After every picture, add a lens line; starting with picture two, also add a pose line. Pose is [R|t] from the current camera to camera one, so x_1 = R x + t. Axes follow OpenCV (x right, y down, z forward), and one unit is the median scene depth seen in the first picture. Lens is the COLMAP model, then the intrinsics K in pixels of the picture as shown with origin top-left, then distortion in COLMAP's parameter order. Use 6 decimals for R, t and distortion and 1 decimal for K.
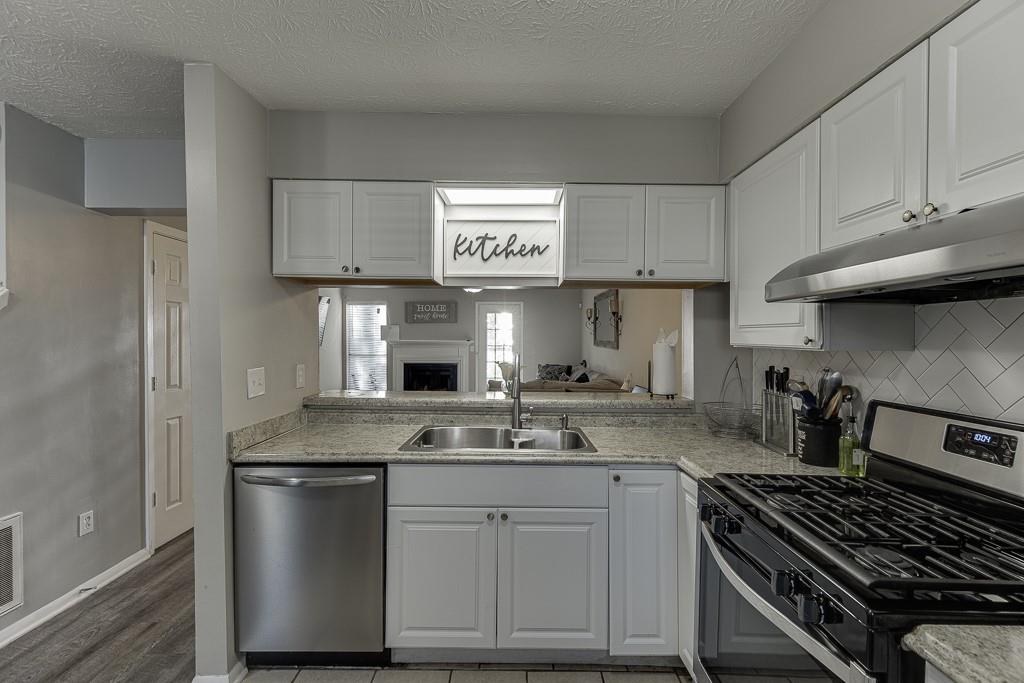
lens RADIAL K [[456.0, 0, 513.9], [0, 456.0, 343.4], [0, 0, 1]] dist [0.006618, -0.002026]
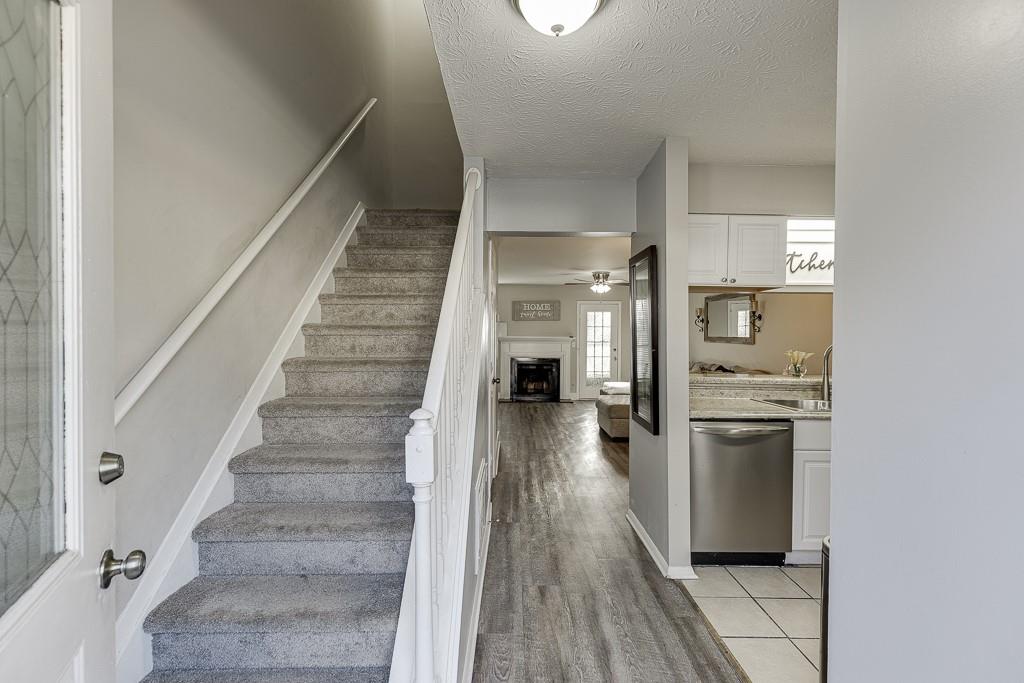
lens RADIAL K [[456.0, 0, 513.1], [0, 456.0, 344.7], [0, 0, 1]] dist [0.006618, -0.002026]
pose [[0.999993, 0.003351, 0.001713, -0.239082], [-0.003362, 0.999973, 0.006603, 0.005234], [-0.001691, -0.006609, 0.999977, -0.084745]]
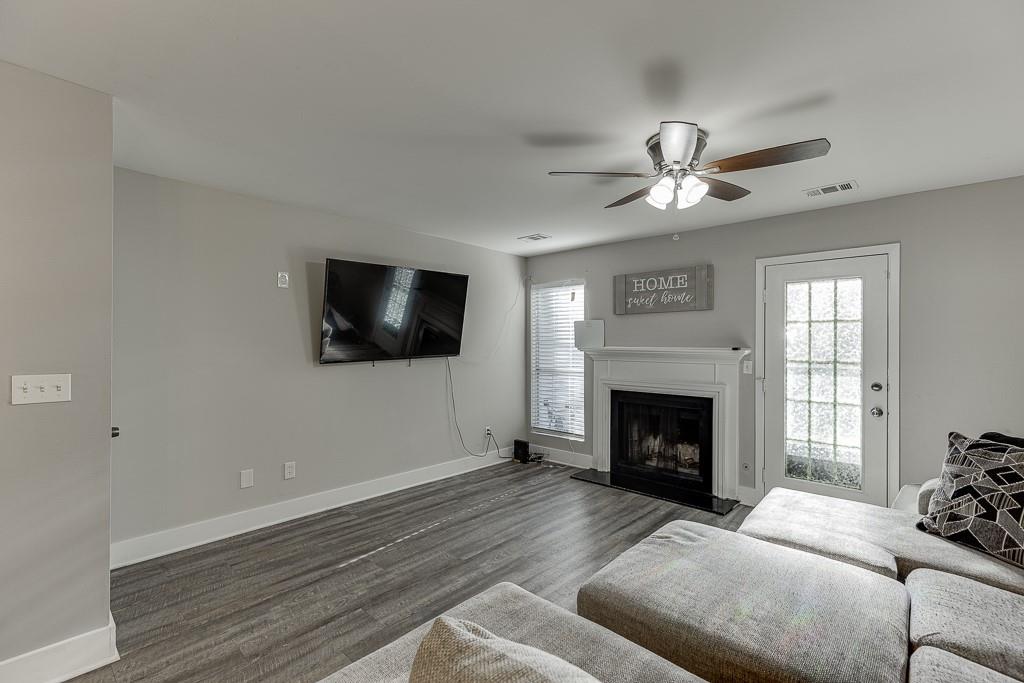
lens RADIAL K [[456.0, 0, 518.0], [0, 456.0, 344.1], [0, 0, 1]] dist [0.006618, -0.002026]
pose [[0.741187, 0.001997, -0.671295, 0.040451], [-0.010054, 0.999916, -0.008126, -0.005245], [0.671223, 0.012772, 0.741146, 0.527580]]
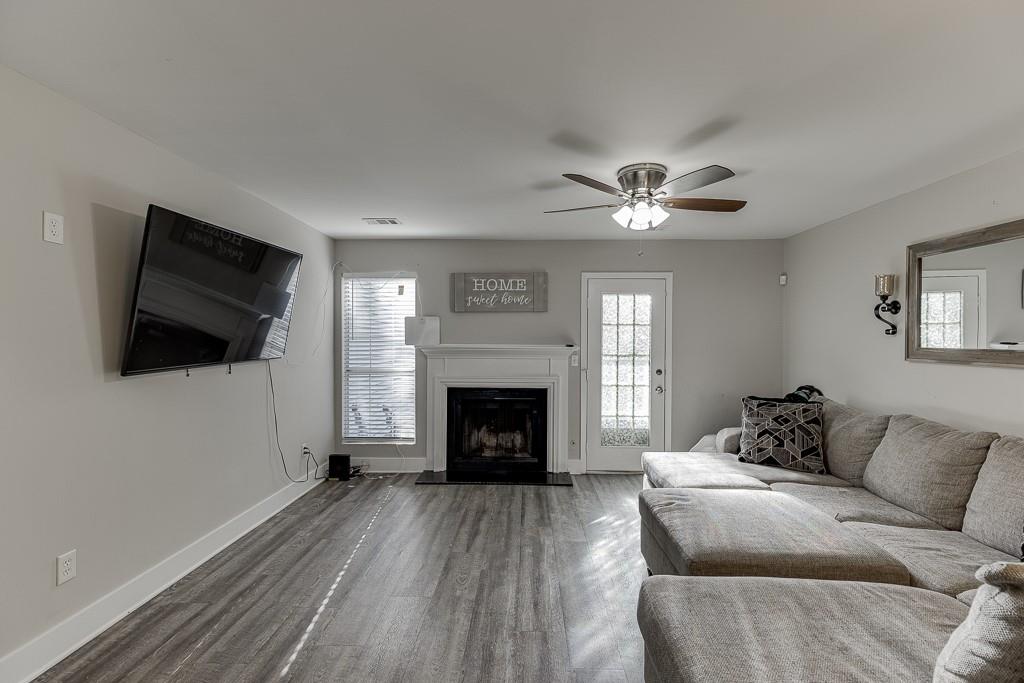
lens RADIAL K [[456.0, 0, 517.4], [0, 456.0, 344.9], [0, 0, 1]] dist [0.006618, -0.002026]
pose [[0.999794, 0.003553, -0.019967, -0.149319], [-0.003570, 0.999993, -0.000799, -0.006696], [0.019964, 0.000870, 0.999800, 0.468295]]
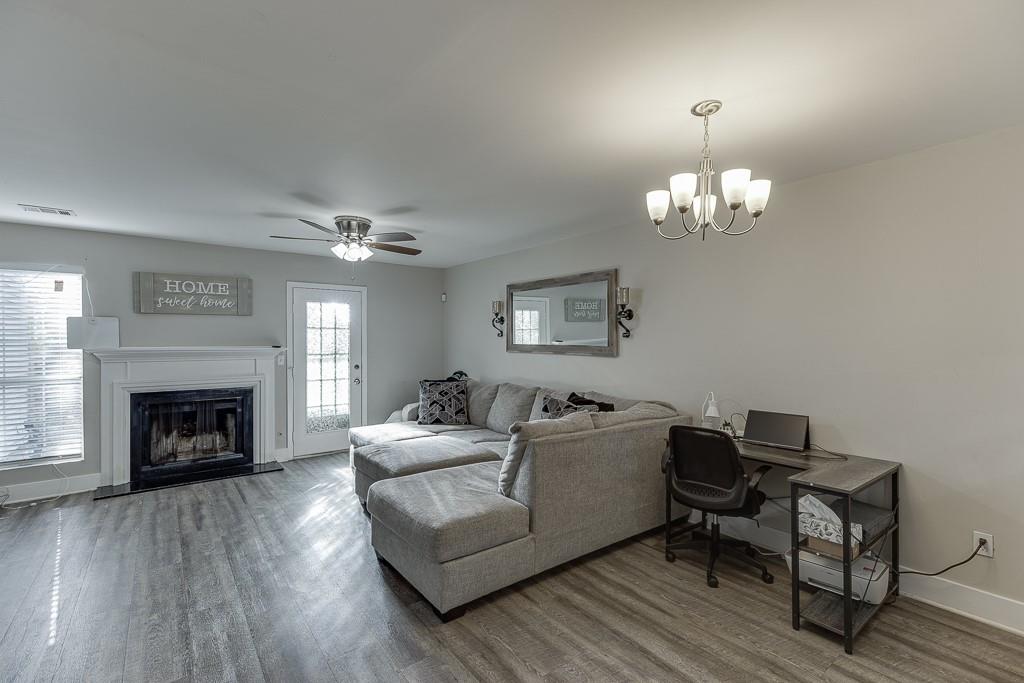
lens RADIAL K [[456.0, 0, 518.6], [0, 456.0, 343.0], [0, 0, 1]] dist [0.006618, -0.002026]
pose [[0.786587, -0.007092, 0.617438, -0.217204], [0.011905, 0.999922, -0.003681, -0.005215], [-0.617364, 0.010246, 0.786611, 0.341721]]
